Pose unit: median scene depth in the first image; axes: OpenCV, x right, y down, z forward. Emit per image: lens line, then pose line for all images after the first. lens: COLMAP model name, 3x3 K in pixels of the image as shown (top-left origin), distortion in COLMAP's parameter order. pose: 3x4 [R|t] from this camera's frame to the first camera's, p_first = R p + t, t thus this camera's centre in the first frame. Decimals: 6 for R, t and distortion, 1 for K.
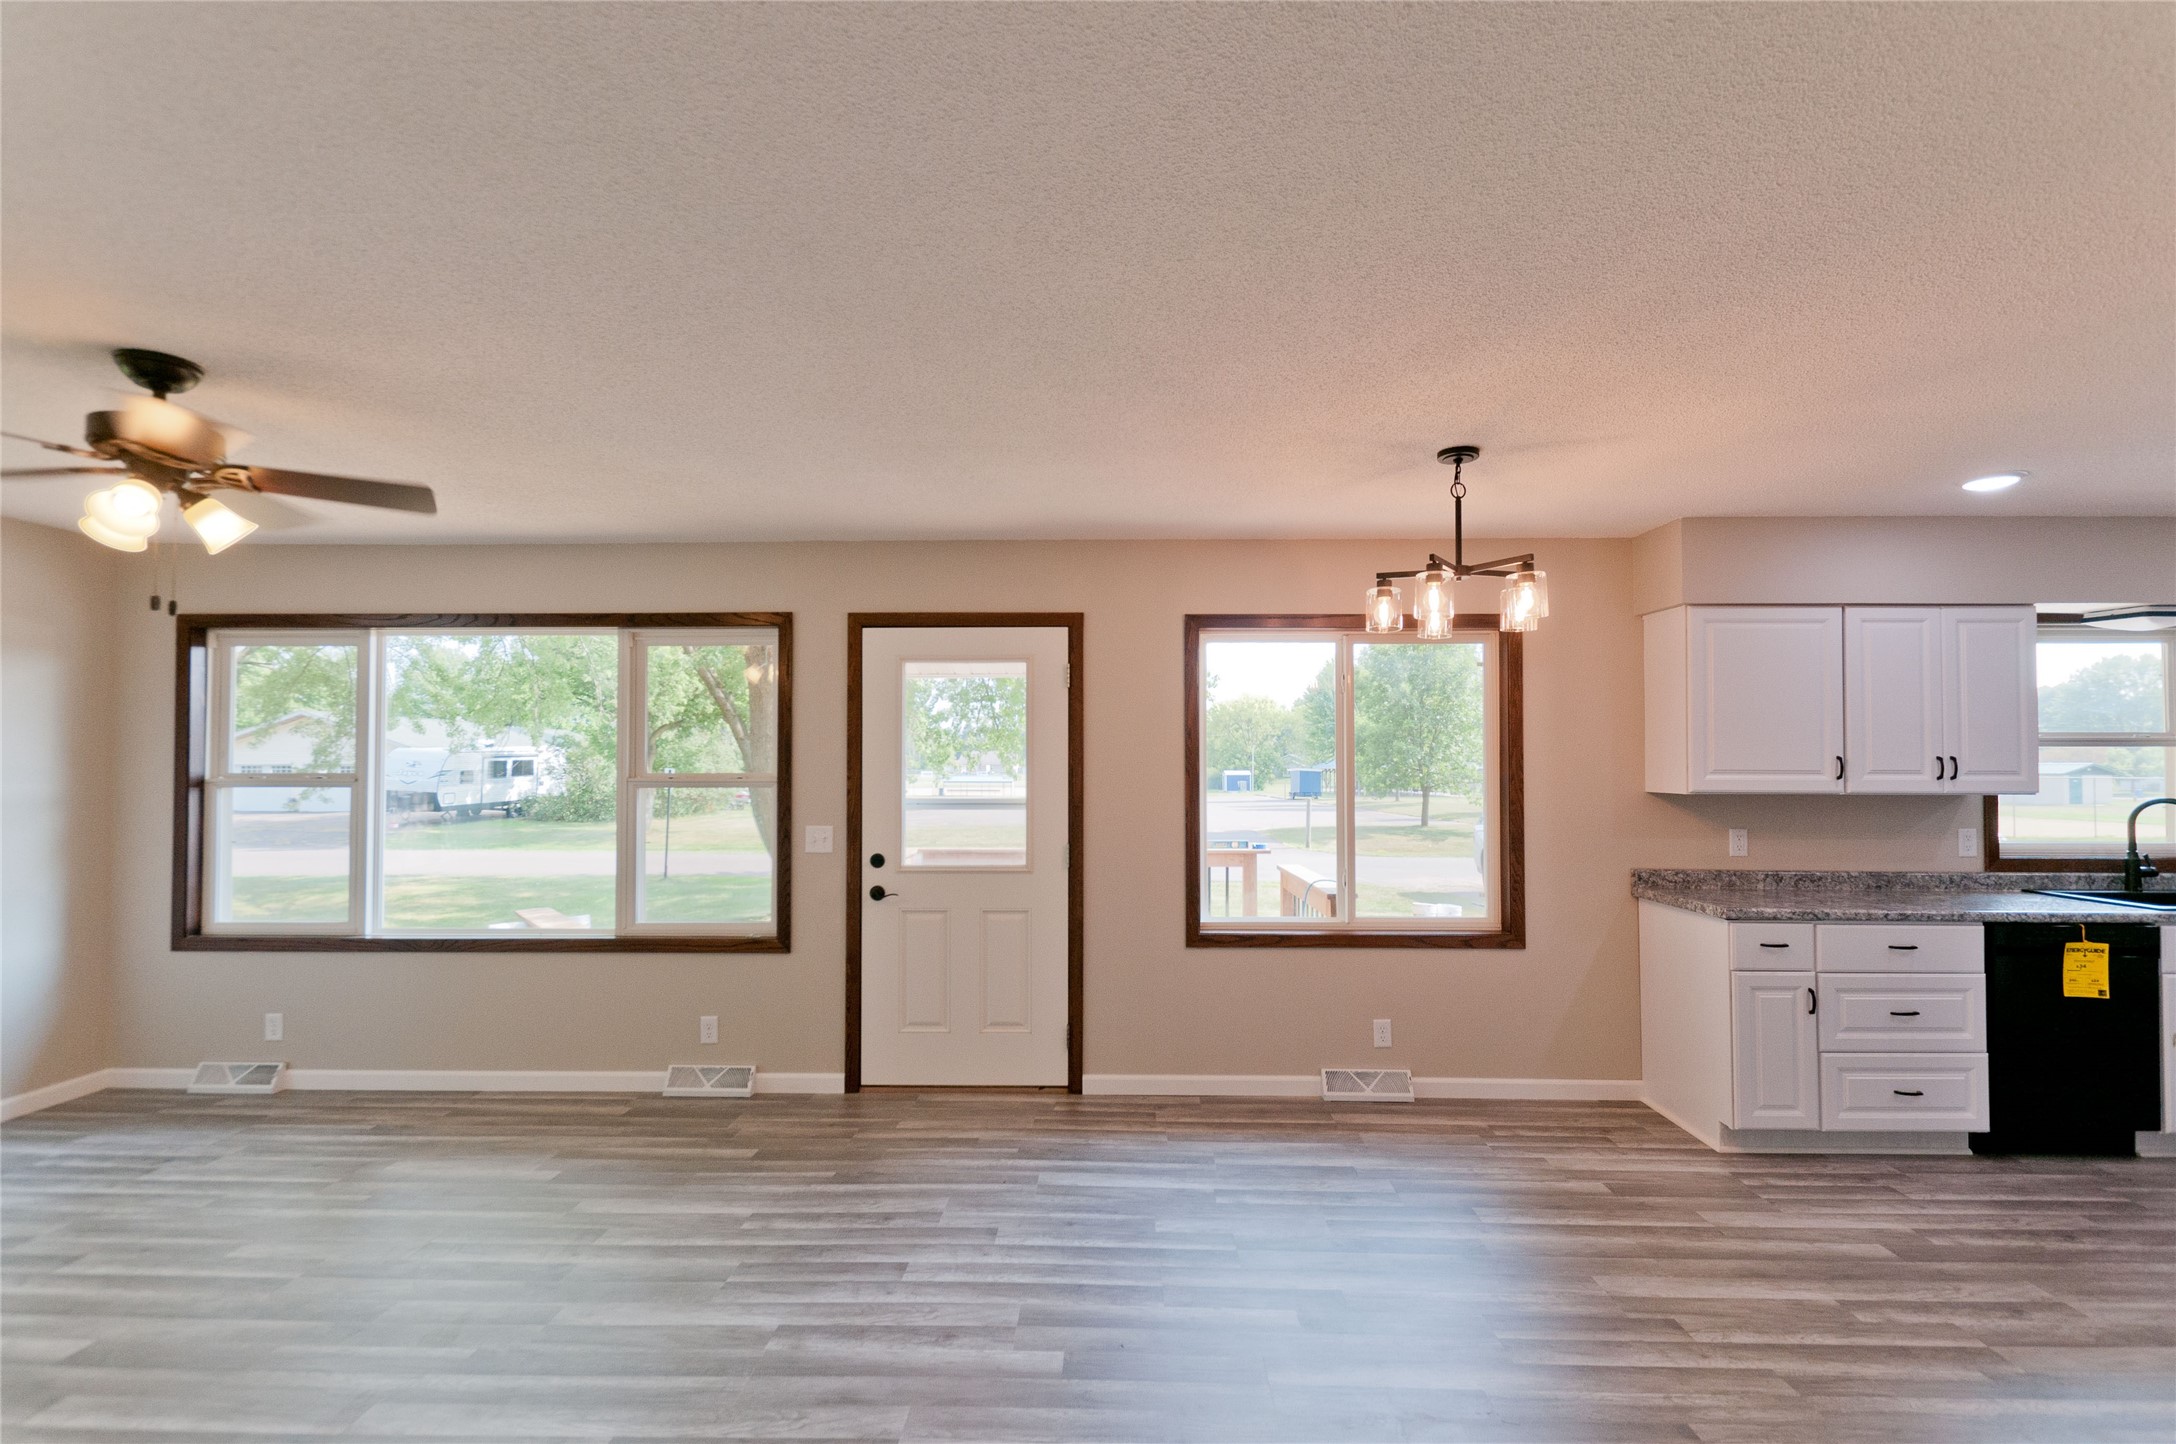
lens RADIAL K [[959.0, 0, 1093.7], [0, 959.0, 744.5], [0, 0, 1]] dist [0.012123, -0.006845]
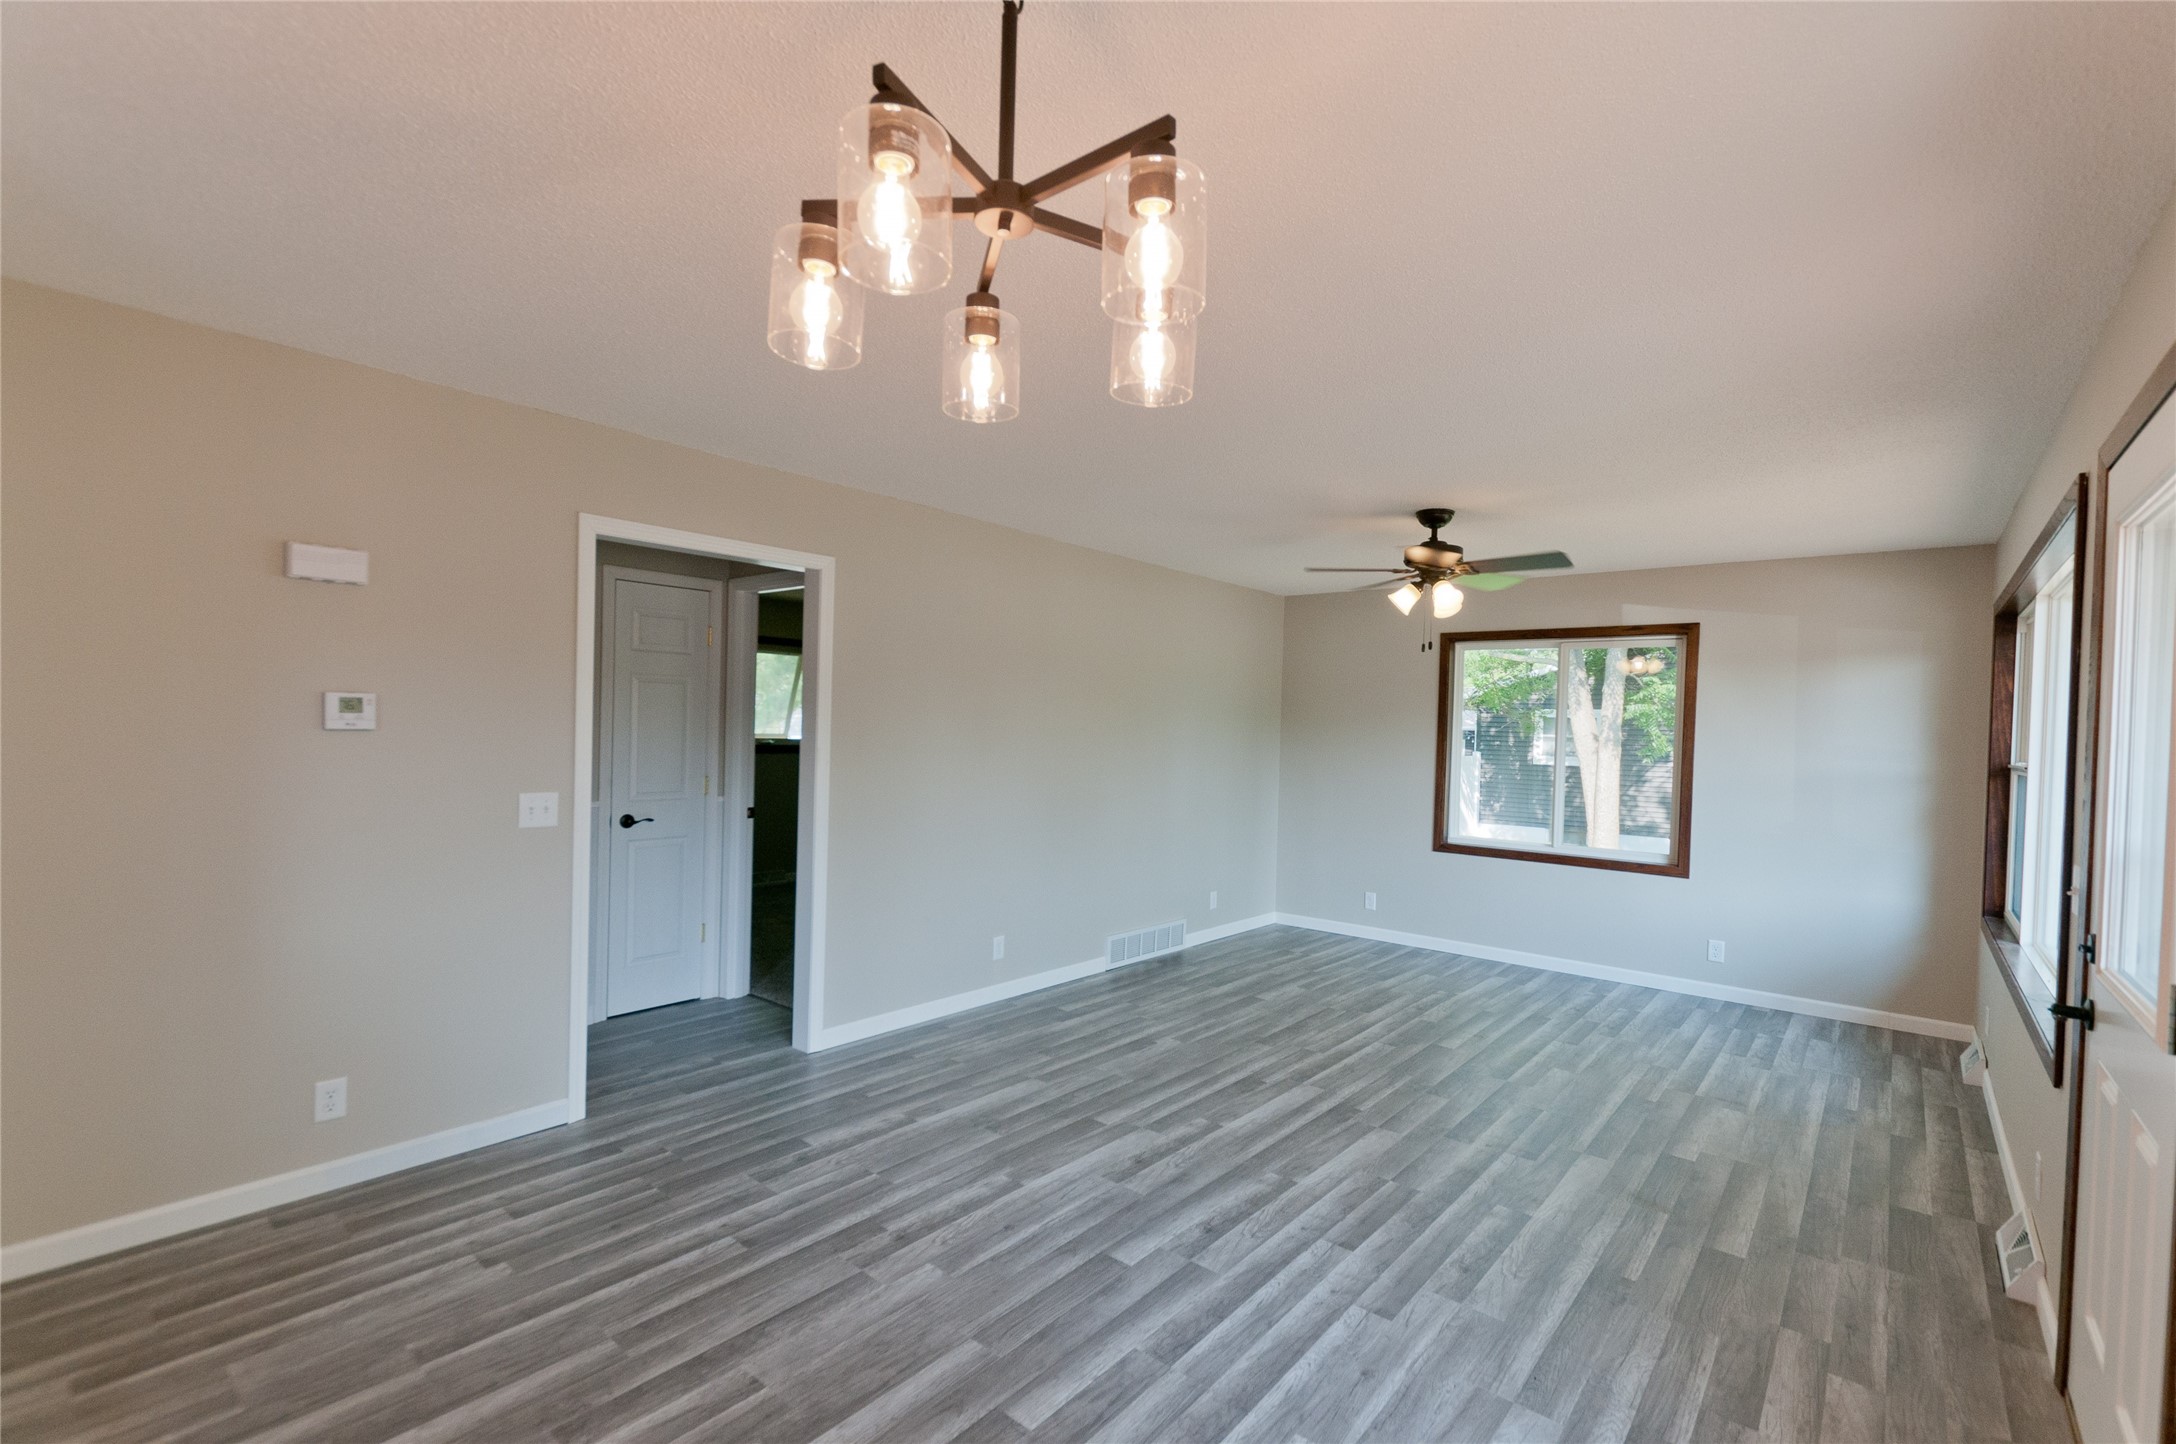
lens RADIAL K [[959.2, 0, 1094.3], [0, 959.2, 740.8], [0, 0, 1]] dist [0.013345, -0.006092]
pose [[-0.621776, -0.006836, -0.783165, 0.524763], [-0.011427, 0.999935, 0.000343, 0.024328], [0.783112, 0.009162, -0.621813, 1.011634]]
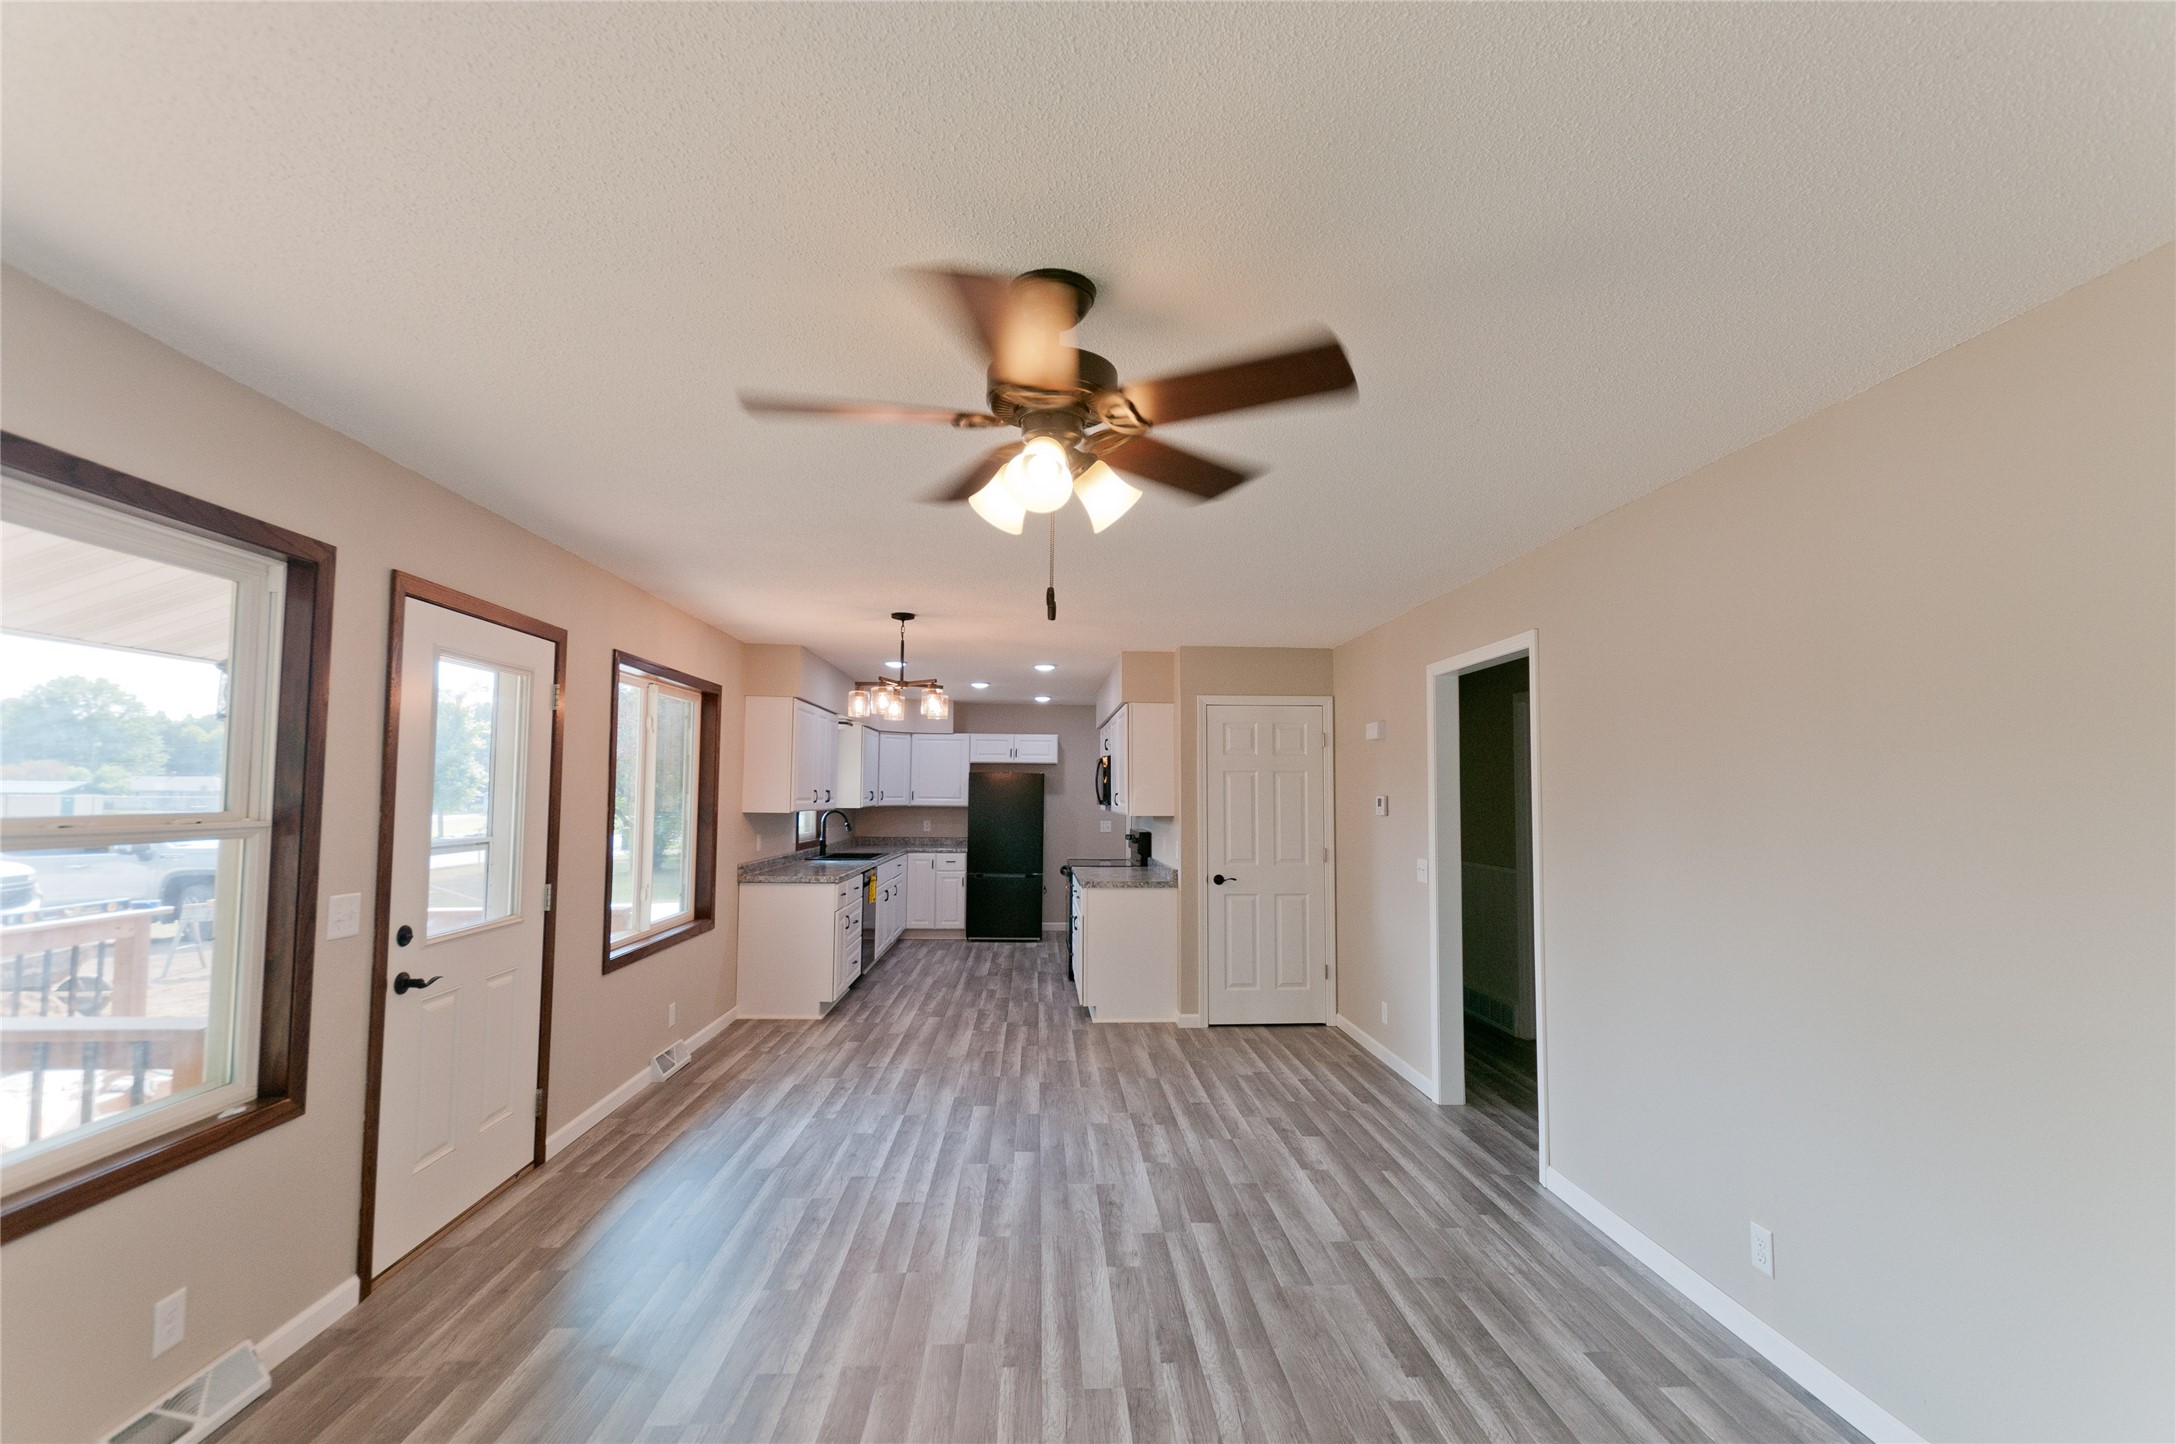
lens RADIAL K [[959.2, 0, 1094.3], [0, 959.2, 740.8], [0, 0, 1]] dist [0.013345, -0.006092]
pose [[-0.082353, 0.053451, 0.995169, -1.074326], [-0.030661, 0.997952, -0.056137, 0.005325], [-0.996131, -0.035136, -0.080546, 0.632178]]
